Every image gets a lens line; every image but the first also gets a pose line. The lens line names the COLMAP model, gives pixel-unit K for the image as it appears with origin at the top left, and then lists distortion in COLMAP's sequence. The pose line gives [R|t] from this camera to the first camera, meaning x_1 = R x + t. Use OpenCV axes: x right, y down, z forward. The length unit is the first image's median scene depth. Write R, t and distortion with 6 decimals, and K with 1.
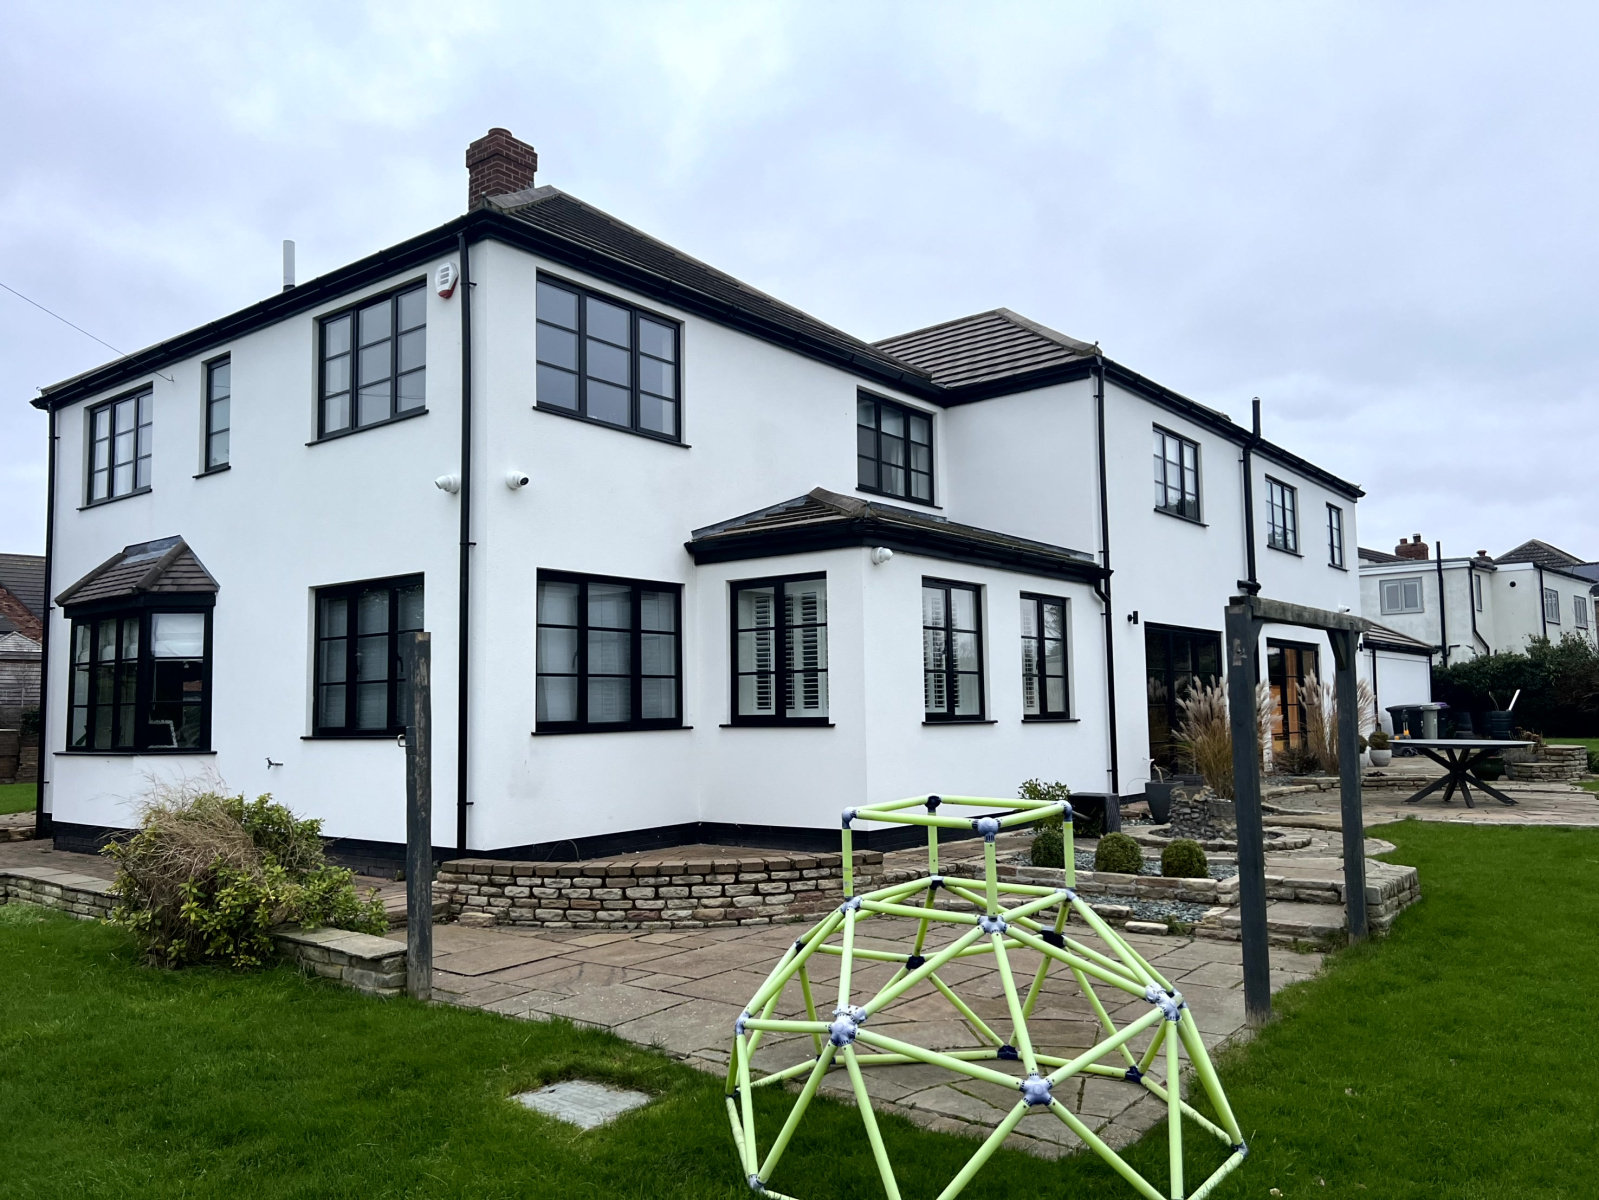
lens RADIAL K [[1197.4, 0, 798.3], [0, 1197.4, 619.1], [0, 0, 1]] dist [0.135423, -0.290336]
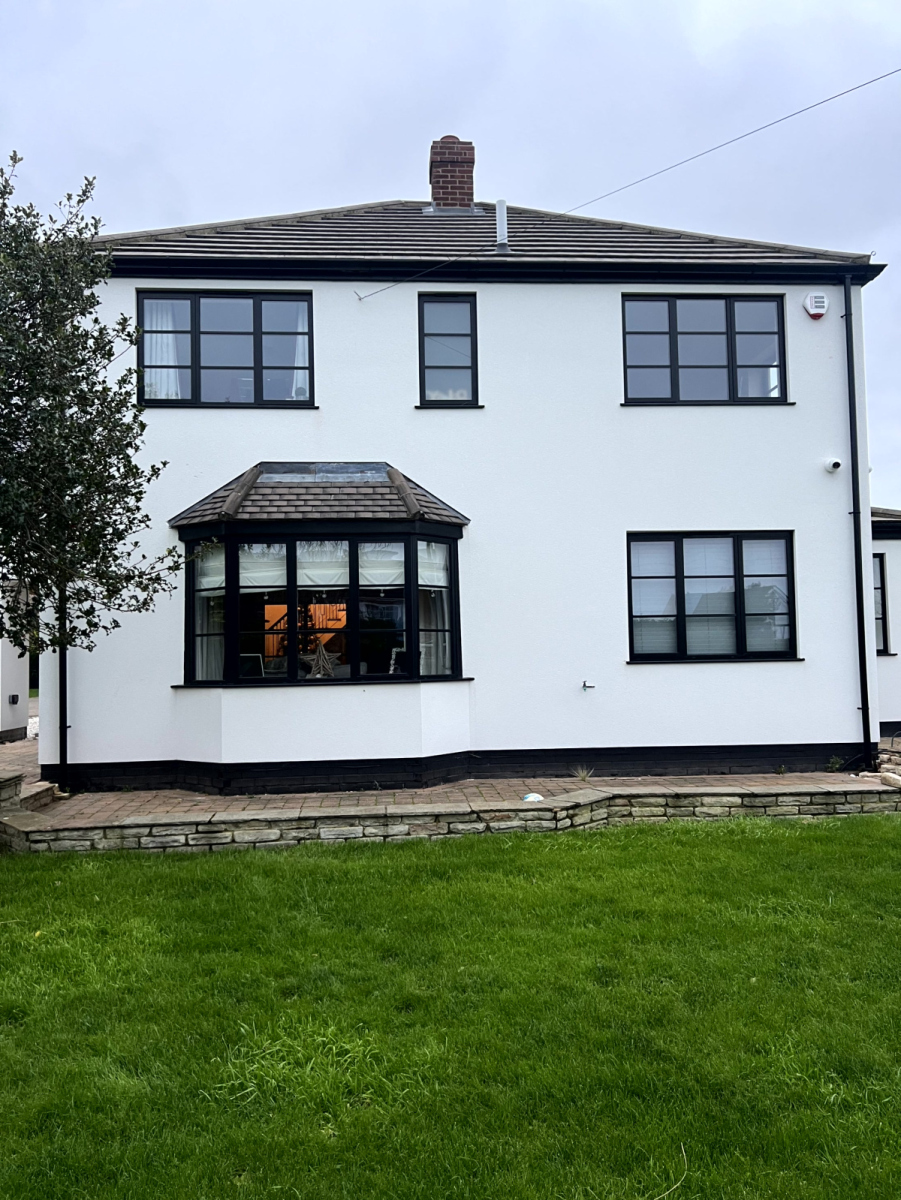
lens RADIAL K [[898.6, 0, 450.5], [0, 898.6, 600.0], [0, 0, 1]] dist [0.135423, -0.290336]
pose [[0.749578, 0.045168, 0.660373, -4.004970], [-0.046262, 0.998804, -0.015804, 0.220243], [-0.660297, -0.018704, 0.750771, 1.732657]]
